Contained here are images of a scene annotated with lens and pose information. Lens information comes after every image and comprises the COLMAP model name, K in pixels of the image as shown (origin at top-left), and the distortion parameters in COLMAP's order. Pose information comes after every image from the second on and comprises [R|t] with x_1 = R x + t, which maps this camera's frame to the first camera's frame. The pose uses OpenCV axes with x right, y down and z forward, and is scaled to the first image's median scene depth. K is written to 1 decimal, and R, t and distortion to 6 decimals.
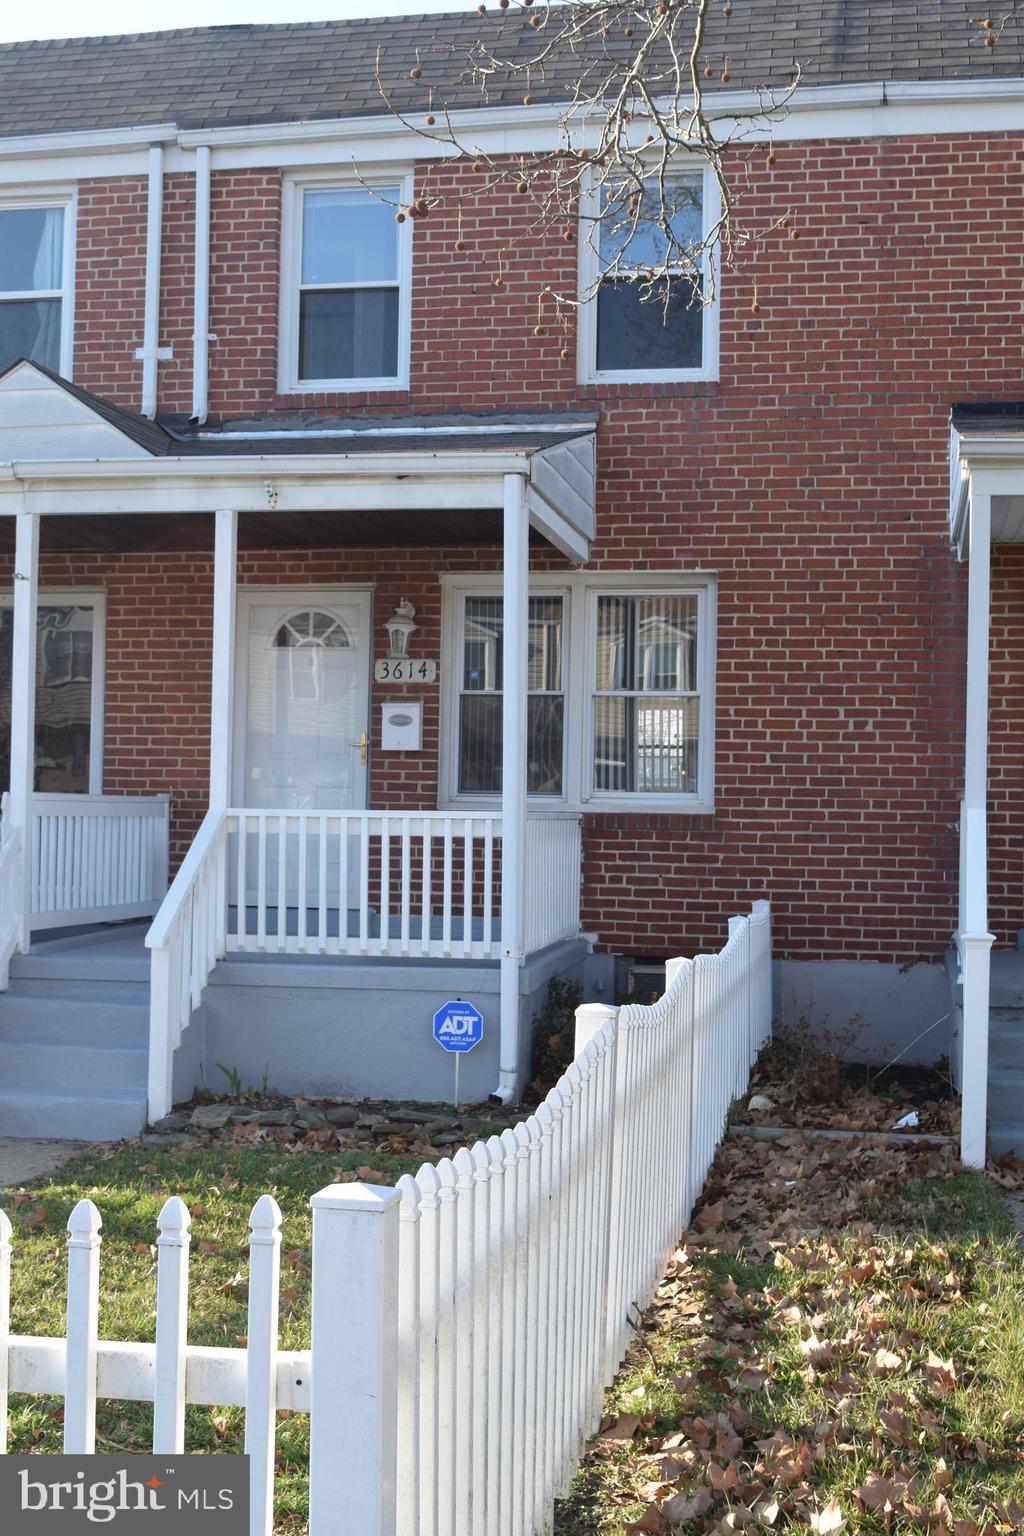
lens RADIAL K [[1949.0, 0, 512.5], [0, 1949.0, 769.6], [0, 0, 1]] dist [-0.039687, 0.000000]
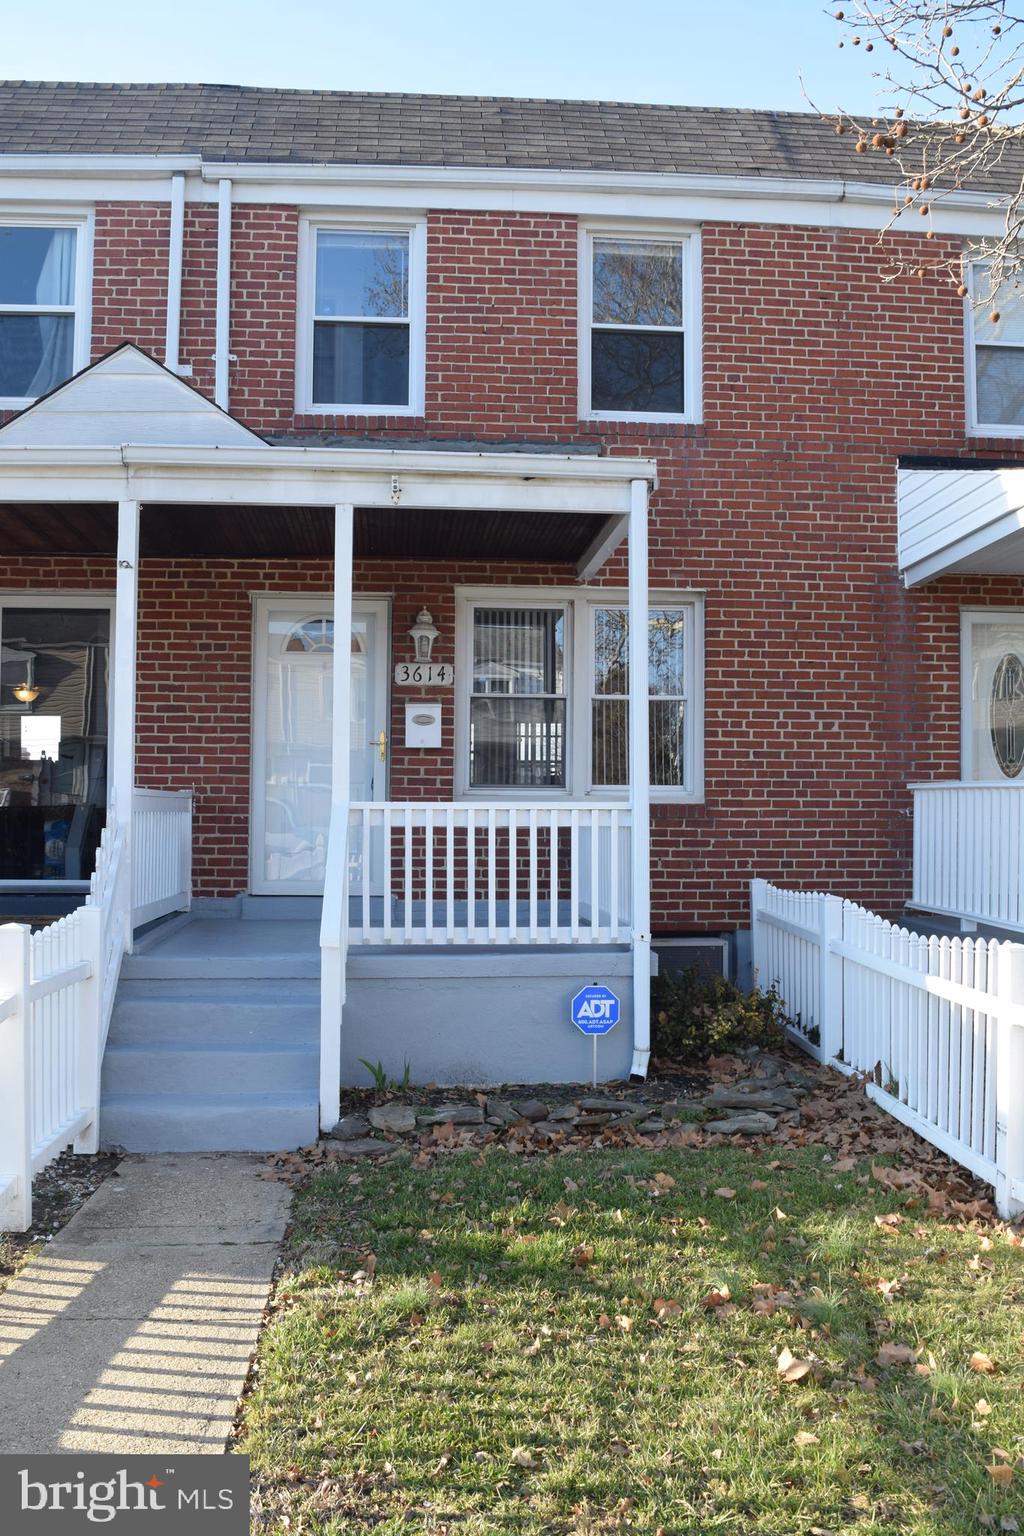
lens RADIAL K [[1389.4, 0, 510.7], [0, 1389.4, 771.0], [0, 0, 1]] dist [-0.073278, 0.000000]
pose [[0.961836, -0.003203, 0.273608, -0.227215], [0.004265, 0.999986, -0.003288, 0.005975], [-0.273594, 0.004329, 0.961836, 0.253036]]
